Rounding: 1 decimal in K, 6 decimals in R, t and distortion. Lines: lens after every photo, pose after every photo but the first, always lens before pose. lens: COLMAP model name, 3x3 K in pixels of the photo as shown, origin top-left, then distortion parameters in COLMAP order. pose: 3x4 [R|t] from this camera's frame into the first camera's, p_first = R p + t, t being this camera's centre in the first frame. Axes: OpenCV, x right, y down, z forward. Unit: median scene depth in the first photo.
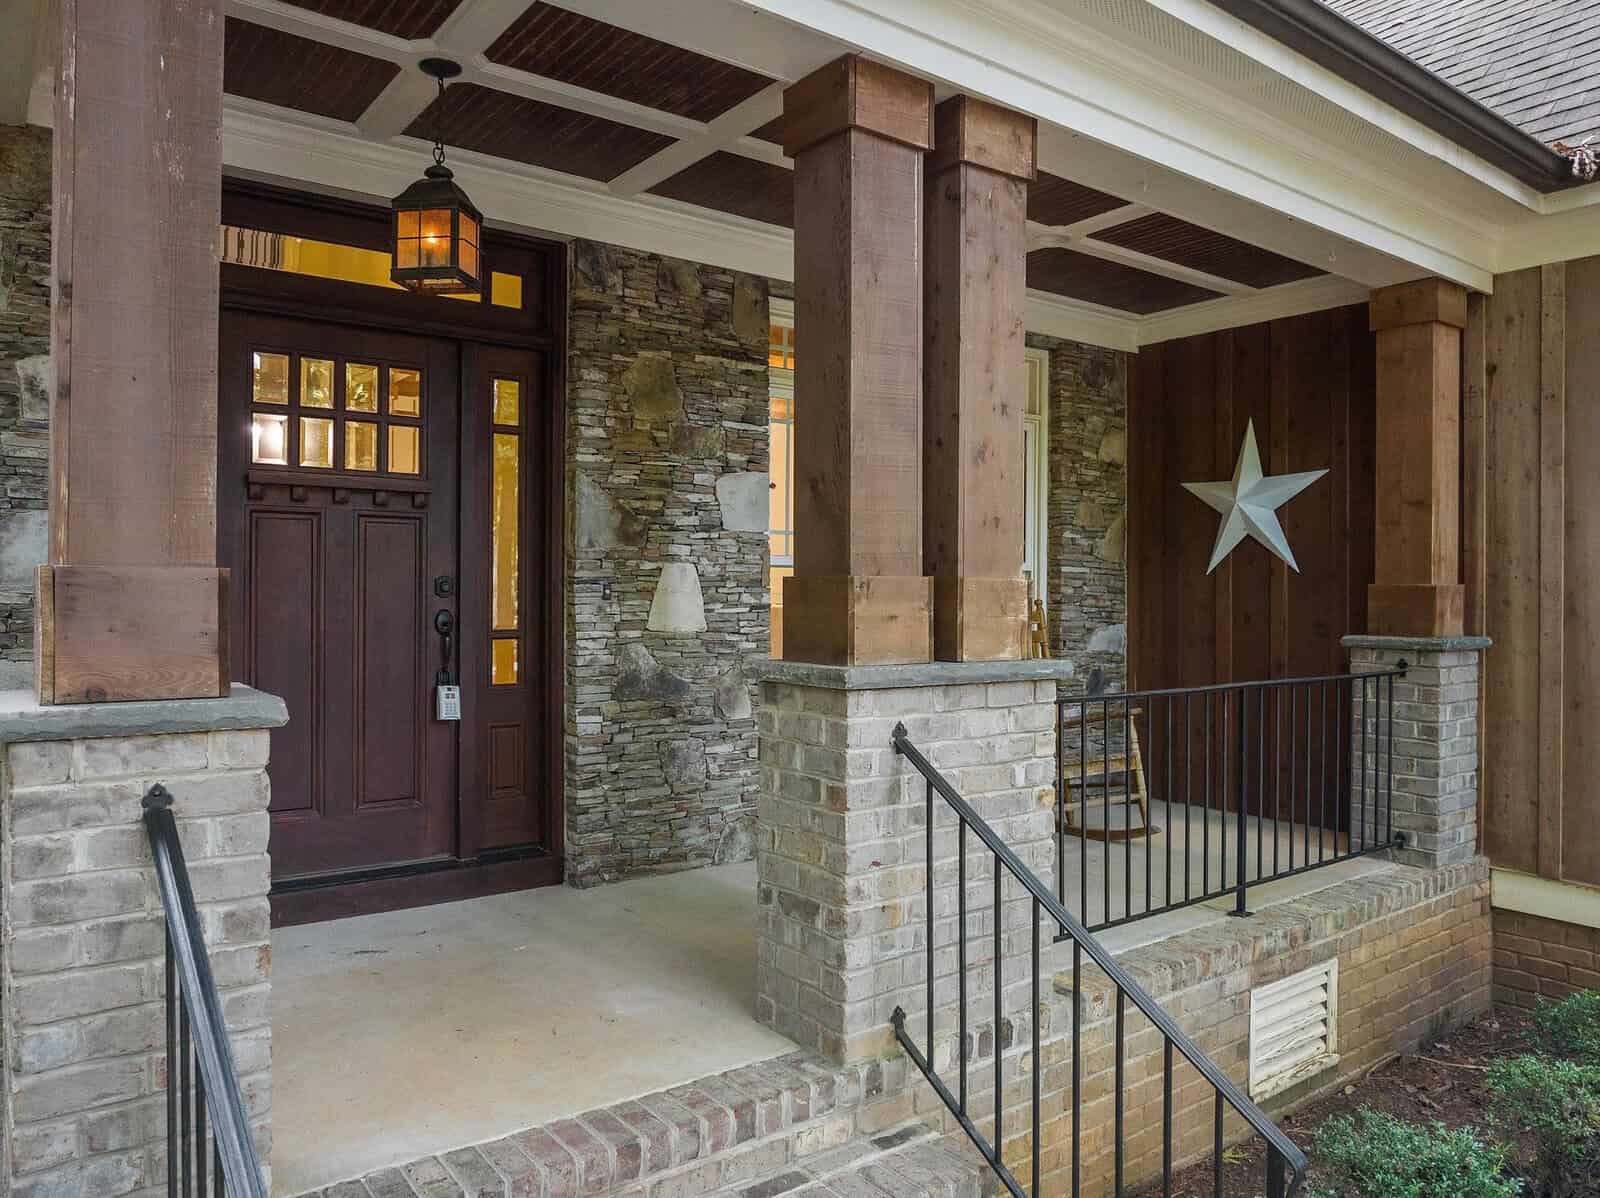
lens RADIAL K [[1145.3, 0, 809.6], [0, 1145.3, 590.4], [0, 0, 1]] dist [-0.030665, -0.006805]
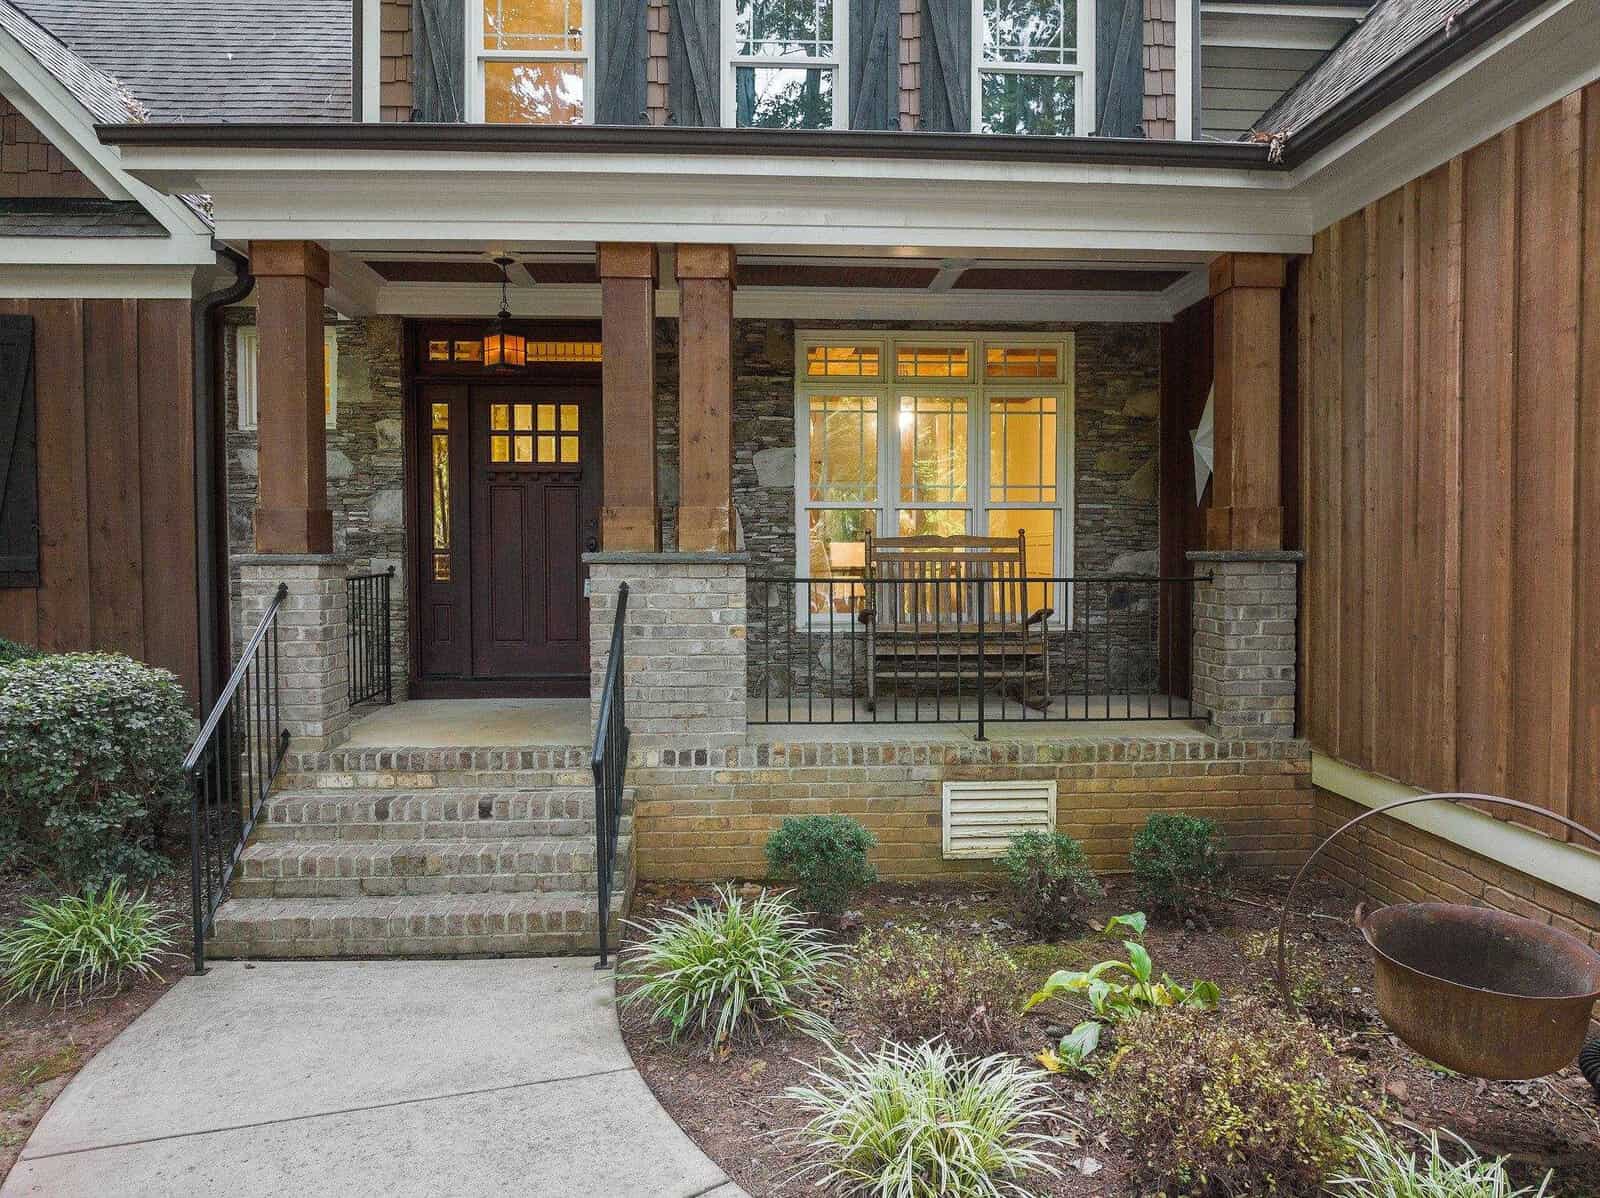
lens RADIAL K [[1135.0, 0, 809.2], [0, 1135.0, 596.3], [0, 0, 1]] dist [-0.024212, -0.003368]
pose [[0.827654, 0.013288, -0.561082, 0.883940], [0.006538, 0.999424, 0.033313, 0.048486], [0.561201, -0.031240, 0.827090, -0.262381]]
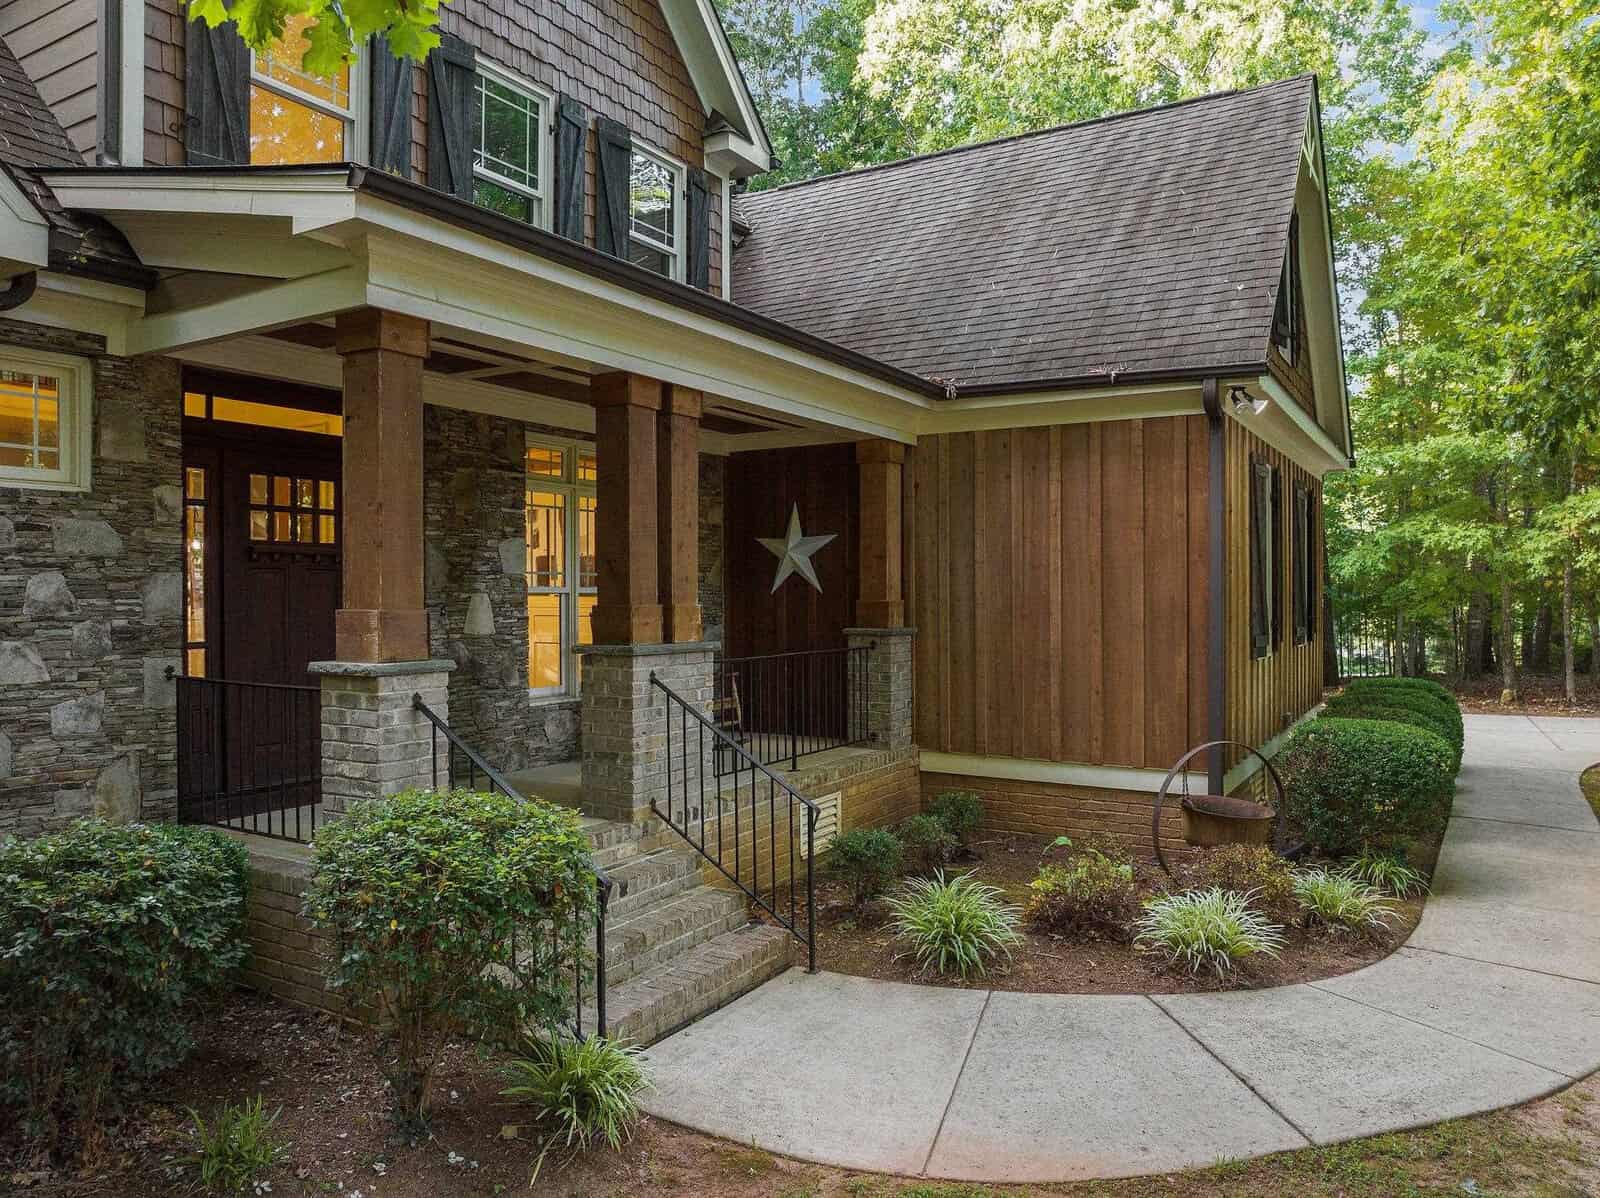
lens RADIAL K [[1135.0, 0, 809.2], [0, 1135.0, 596.3], [0, 0, 1]] dist [-0.024212, -0.003368]
pose [[0.926676, -0.010622, 0.375712, -0.291803], [0.009545, 0.999943, 0.004730, -0.023088], [-0.375741, -0.000797, 0.926724, -0.729531]]
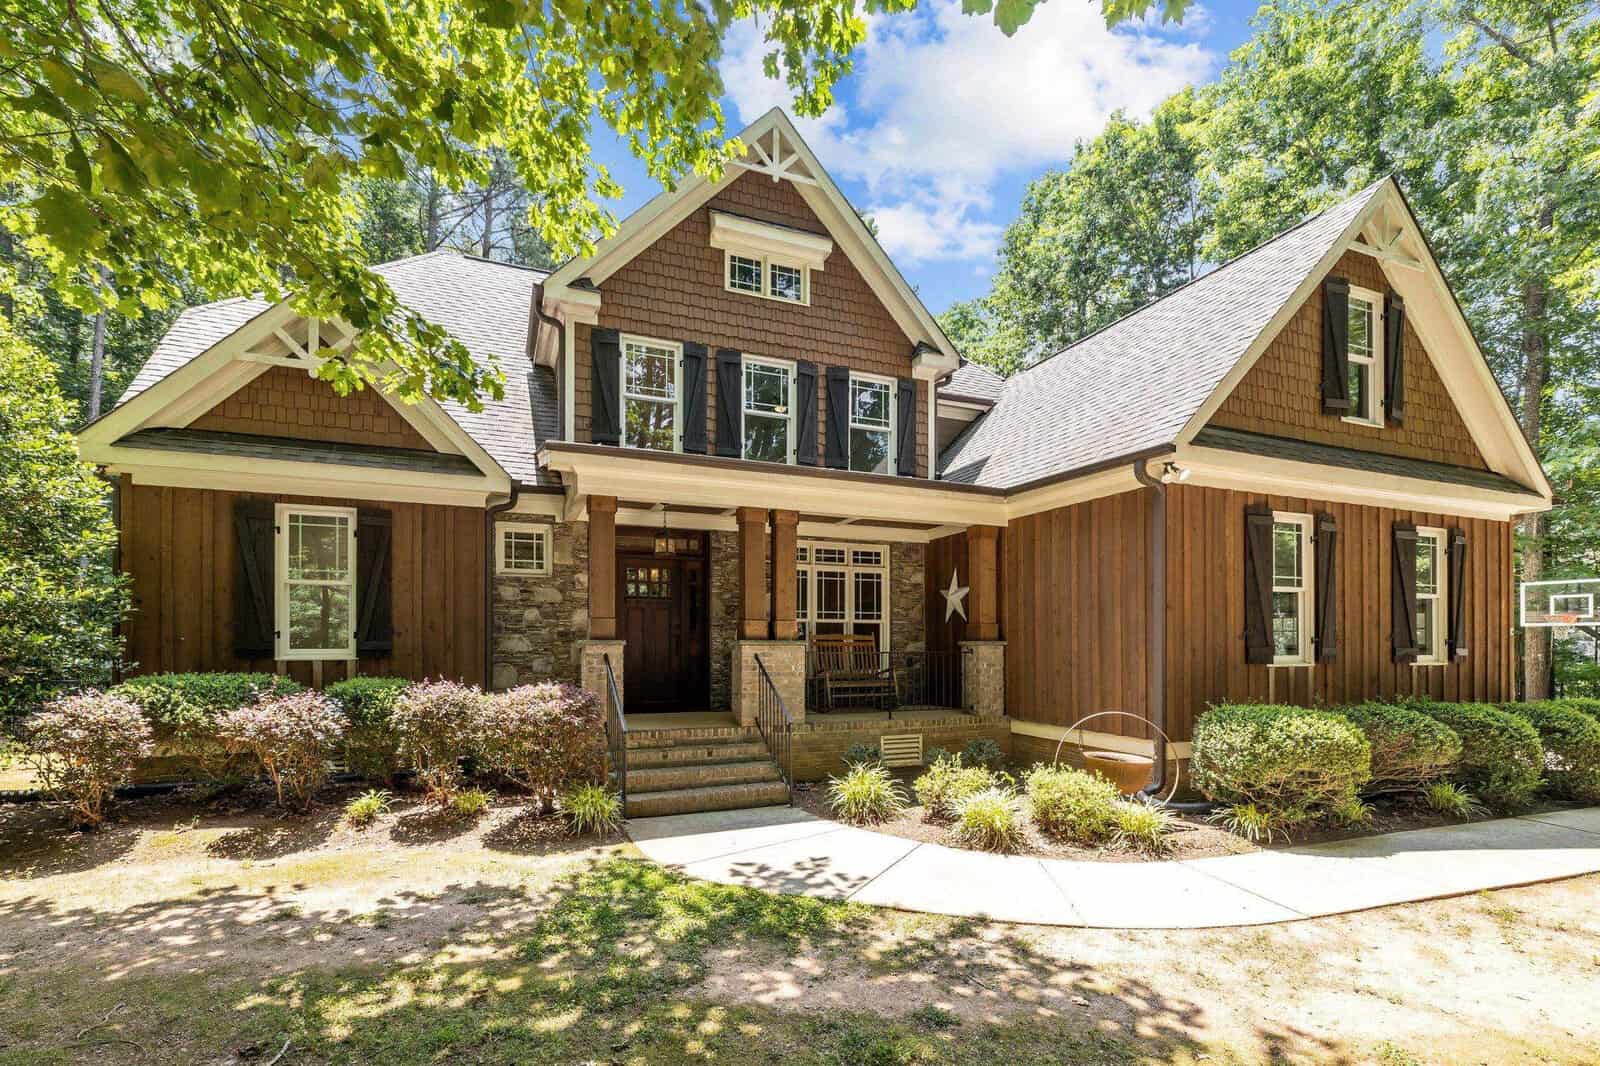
lens RADIAL K [[753.5, 0, 802.9], [0, 753.5, 625.9], [0, 0, 1]] dist [0.035481, -0.000076]
pose [[0.966249, -0.013285, -0.257268, 0.634730], [0.005196, 0.999471, -0.032096, 0.065548], [0.257559, 0.029676, 0.965807, -1.127779]]
